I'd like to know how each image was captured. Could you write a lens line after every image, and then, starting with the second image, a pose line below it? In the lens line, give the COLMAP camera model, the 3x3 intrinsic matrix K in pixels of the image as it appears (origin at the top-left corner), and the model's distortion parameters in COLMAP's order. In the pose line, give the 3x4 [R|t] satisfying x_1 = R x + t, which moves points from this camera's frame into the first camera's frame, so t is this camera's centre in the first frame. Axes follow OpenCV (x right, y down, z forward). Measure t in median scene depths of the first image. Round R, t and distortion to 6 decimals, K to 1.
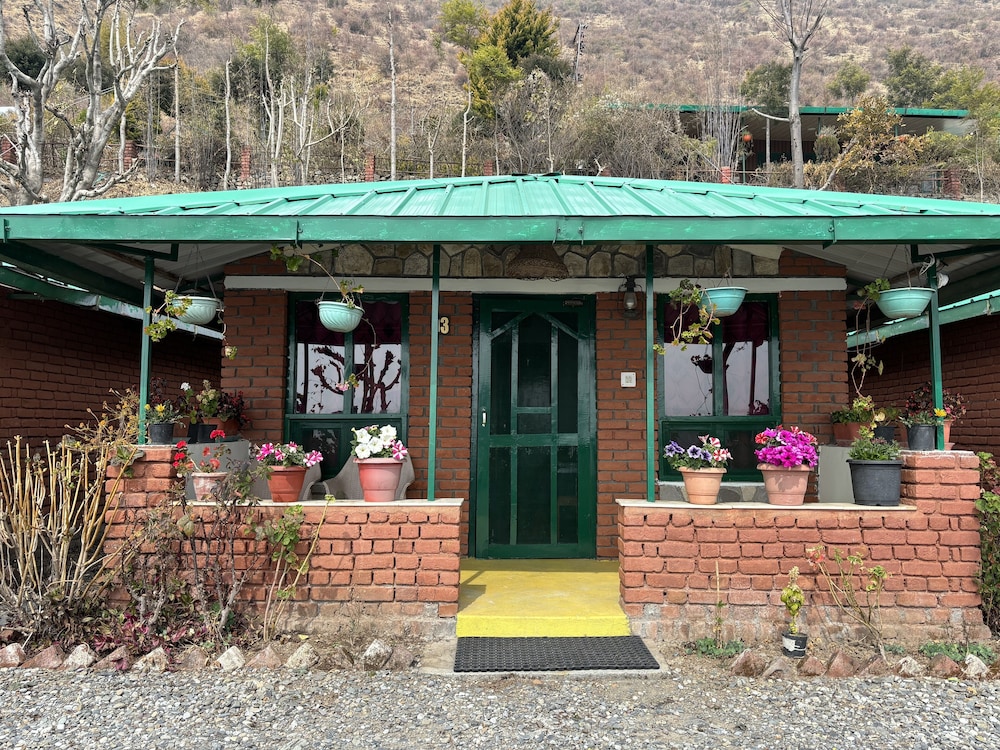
lens RADIAL K [[783.9, 0, 500.0], [0, 783.9, 375.0], [0, 0, 1]] dist [0.018110, 0.002215]
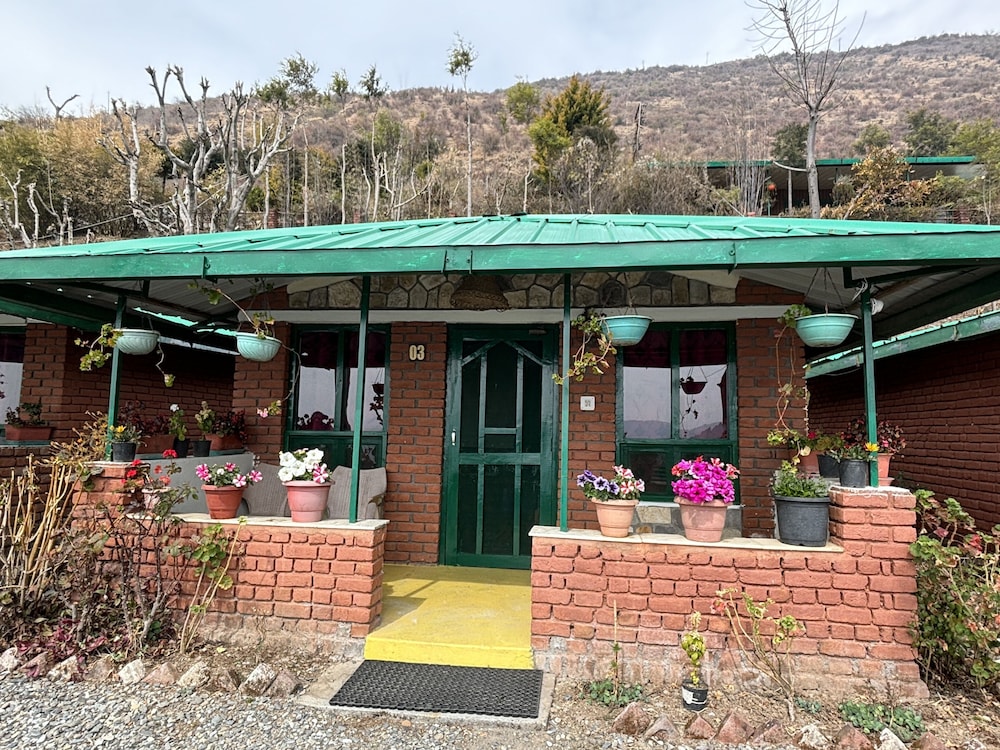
lens RADIAL K [[618.6, 0, 500.0], [0, 618.6, 375.0], [0, 0, 1]] dist [-0.003297, -0.003088]
pose [[0.989928, 0.002943, -0.141544, 0.223936], [-0.005738, 0.999796, -0.019342, -0.021059], [0.141458, 0.019959, 0.989743, 0.210294]]
